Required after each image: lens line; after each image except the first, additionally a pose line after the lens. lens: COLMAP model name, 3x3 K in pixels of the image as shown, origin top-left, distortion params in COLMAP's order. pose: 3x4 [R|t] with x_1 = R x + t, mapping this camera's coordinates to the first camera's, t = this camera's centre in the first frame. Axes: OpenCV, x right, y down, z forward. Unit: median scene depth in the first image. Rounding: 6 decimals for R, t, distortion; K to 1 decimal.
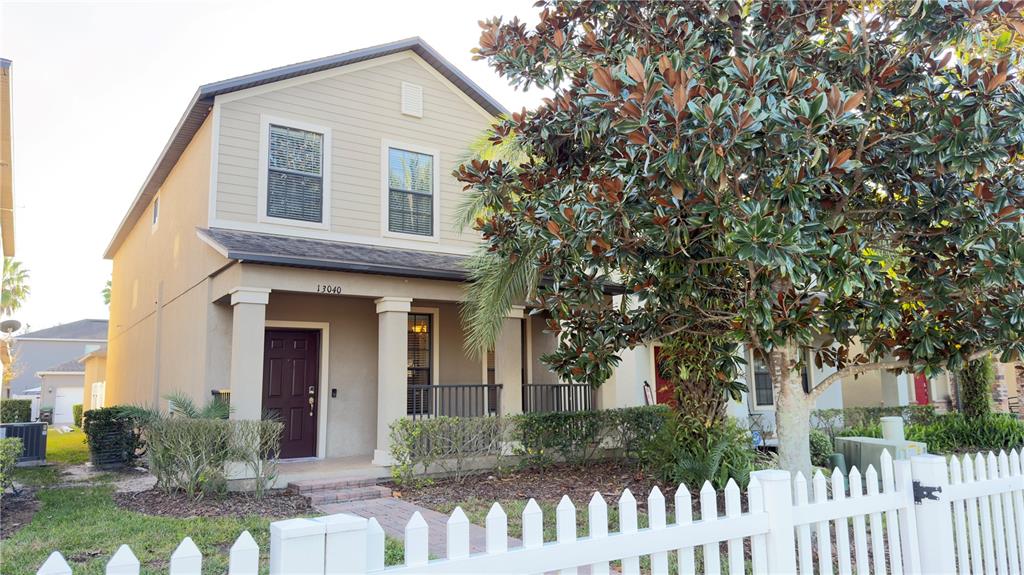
lens RADIAL K [[732.3, 0, 512.0], [0, 732.3, 287.5], [0, 0, 1]] dist [-0.000969, -0.000130]
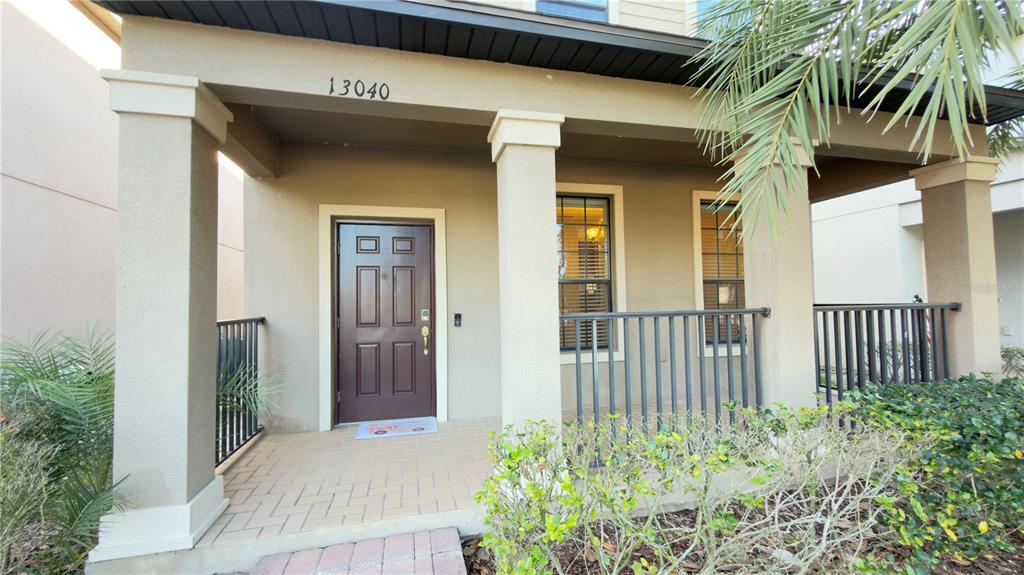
lens RADIAL K [[408.4, 0, 512.0], [0, 408.4, 287.5], [0, 0, 1]] dist [0.000262, 0.000123]
pose [[0.939244, -0.011155, -0.343070, -0.077355], [0.049081, 0.993566, 0.102067, 0.083053], [0.339724, -0.112704, 0.933748, 0.693834]]
